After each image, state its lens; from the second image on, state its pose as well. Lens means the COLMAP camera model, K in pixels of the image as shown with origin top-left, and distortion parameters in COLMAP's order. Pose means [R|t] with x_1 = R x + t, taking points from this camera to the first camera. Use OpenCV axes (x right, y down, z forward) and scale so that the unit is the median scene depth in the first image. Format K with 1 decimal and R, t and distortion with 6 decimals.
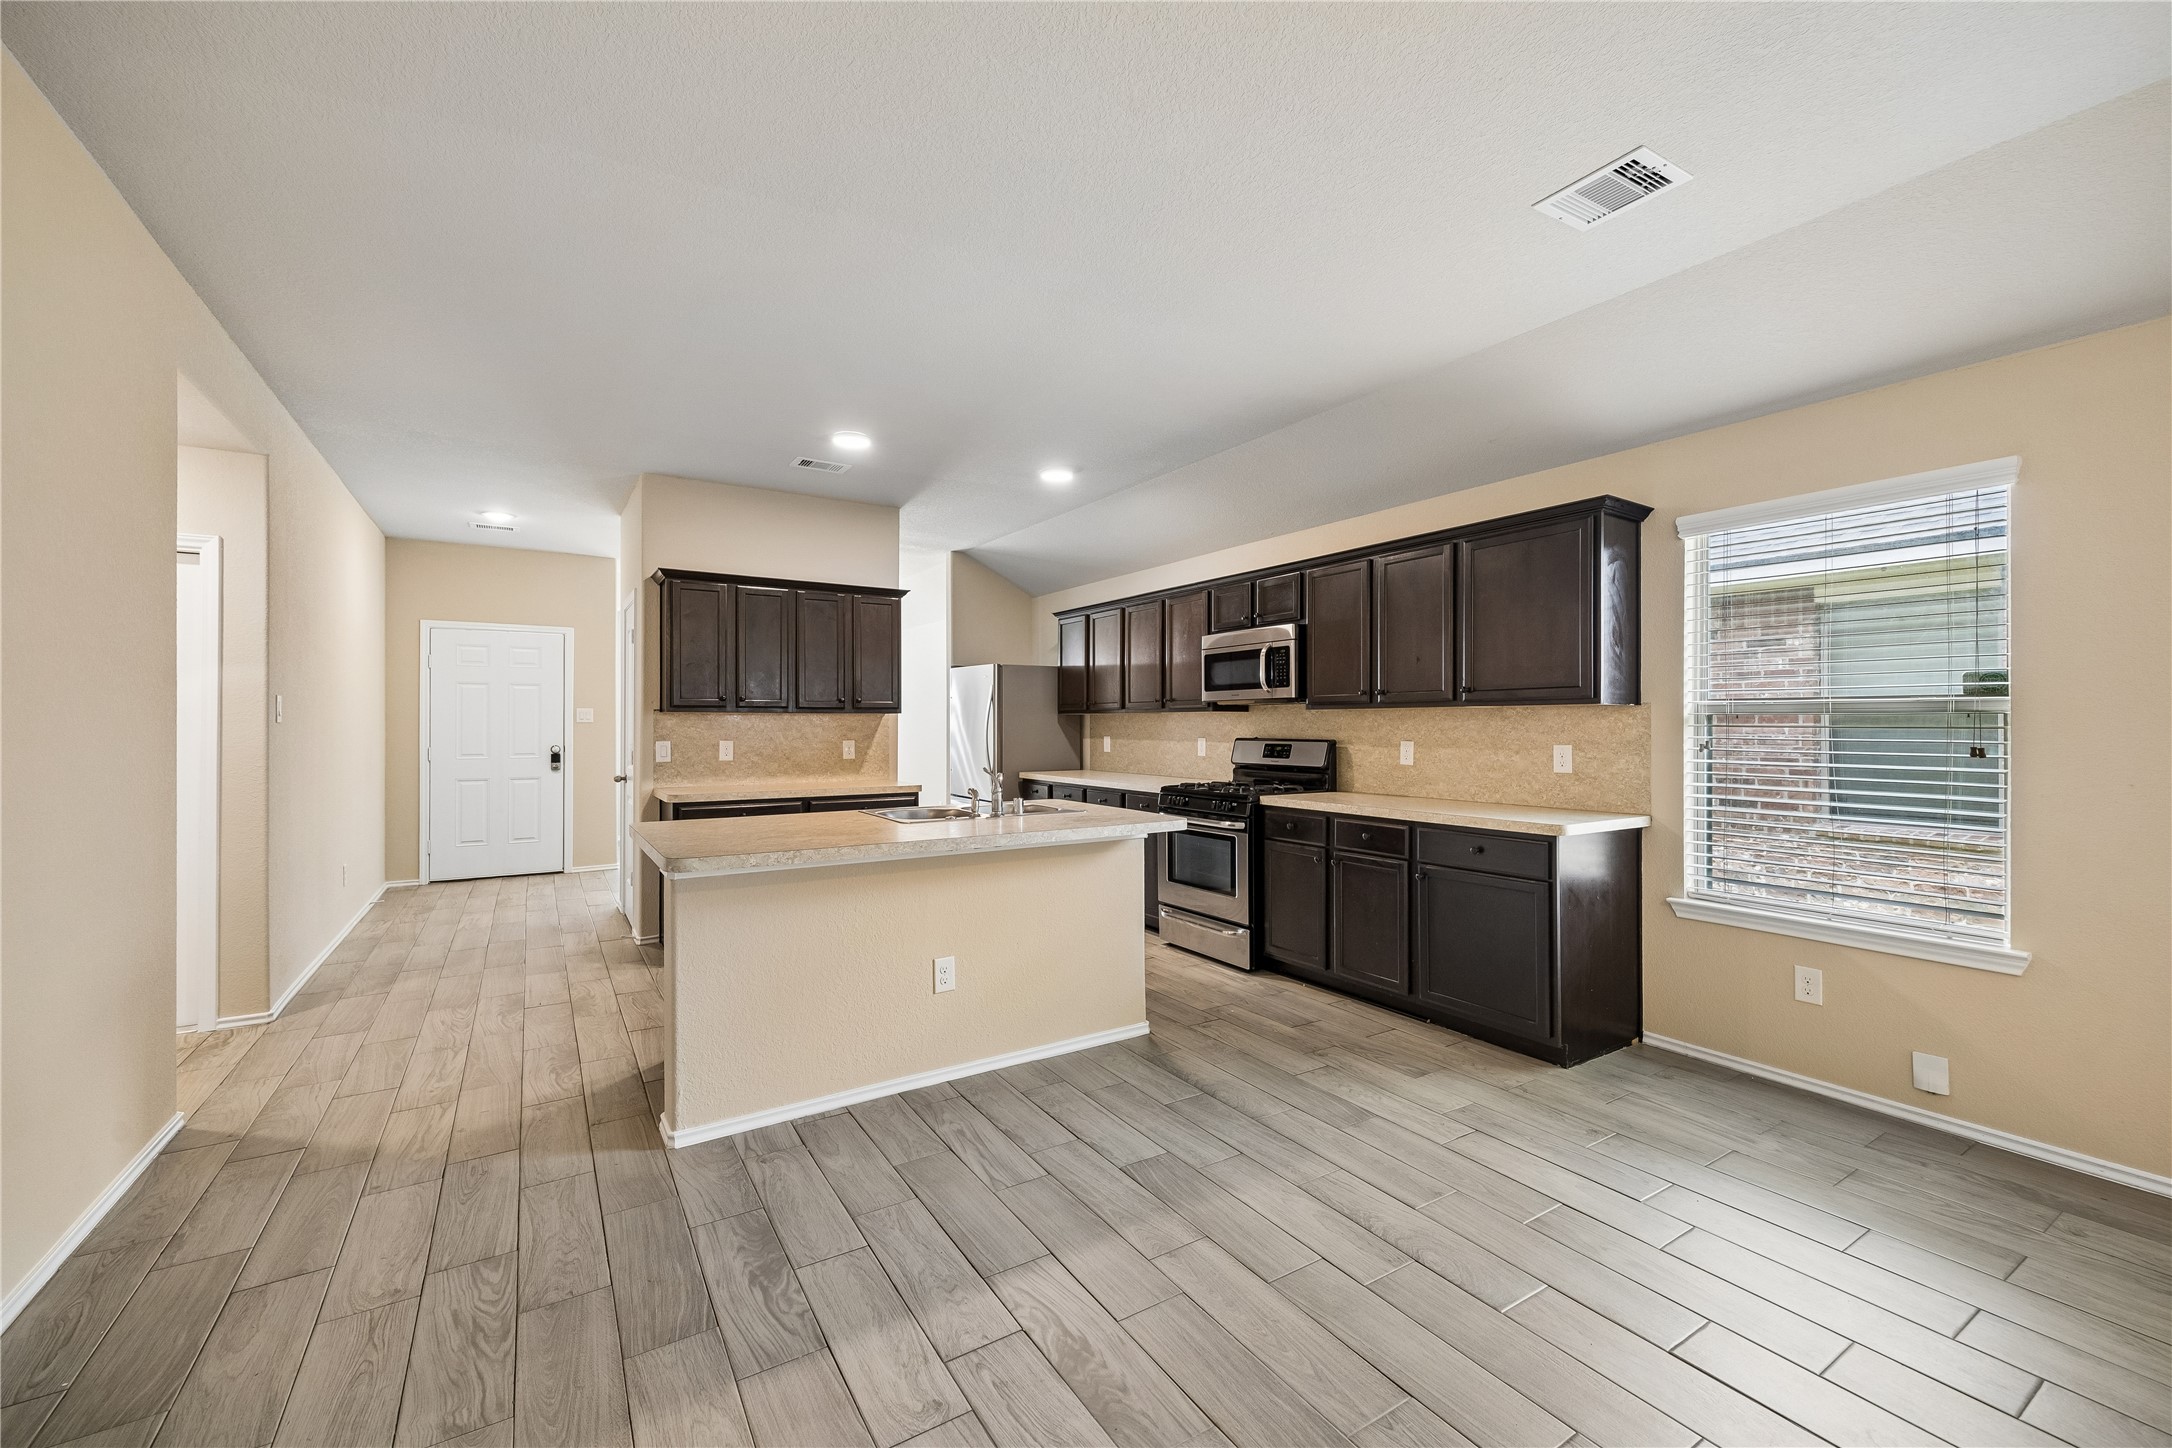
lens RADIAL K [[877.3, 0, 1079.5], [0, 877.3, 722.4], [0, 0, 1]] dist [0.004157, -0.000268]
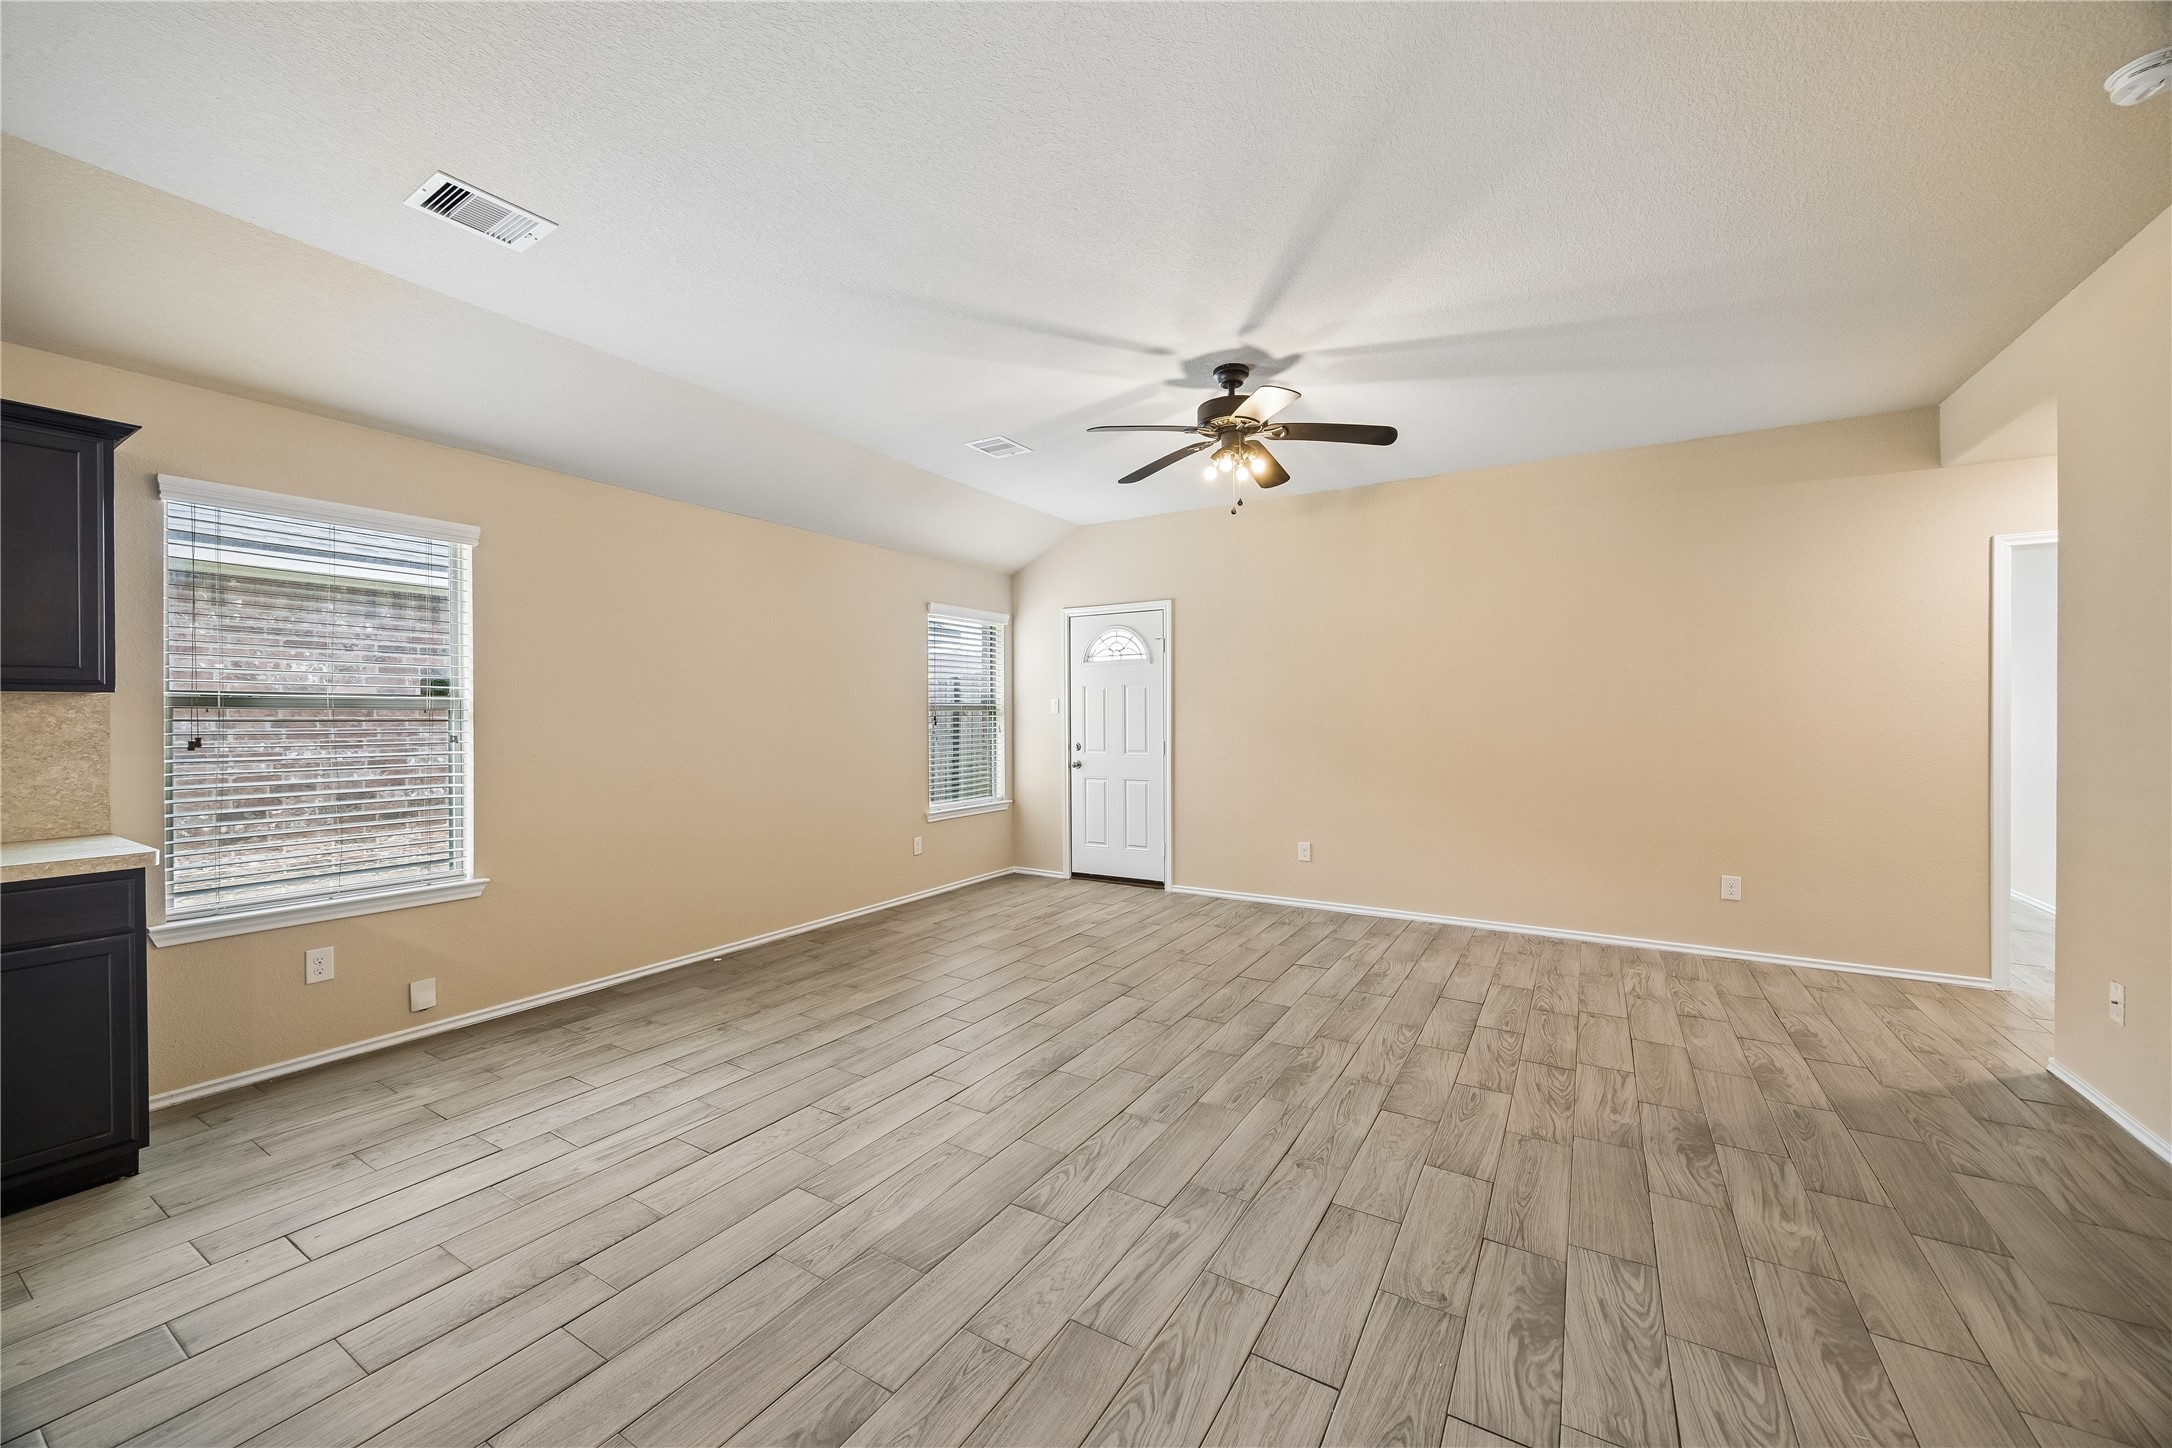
lens RADIAL K [[822.8, 0, 1102.7], [0, 822.8, 725.4], [0, 0, 1]] dist [0.007305, 0.000416]
pose [[-0.458741, -0.011169, 0.888500, -0.450080], [-0.001073, 0.999927, 0.012016, -0.002466], [-0.888569, 0.004559, -0.458720, 0.574057]]
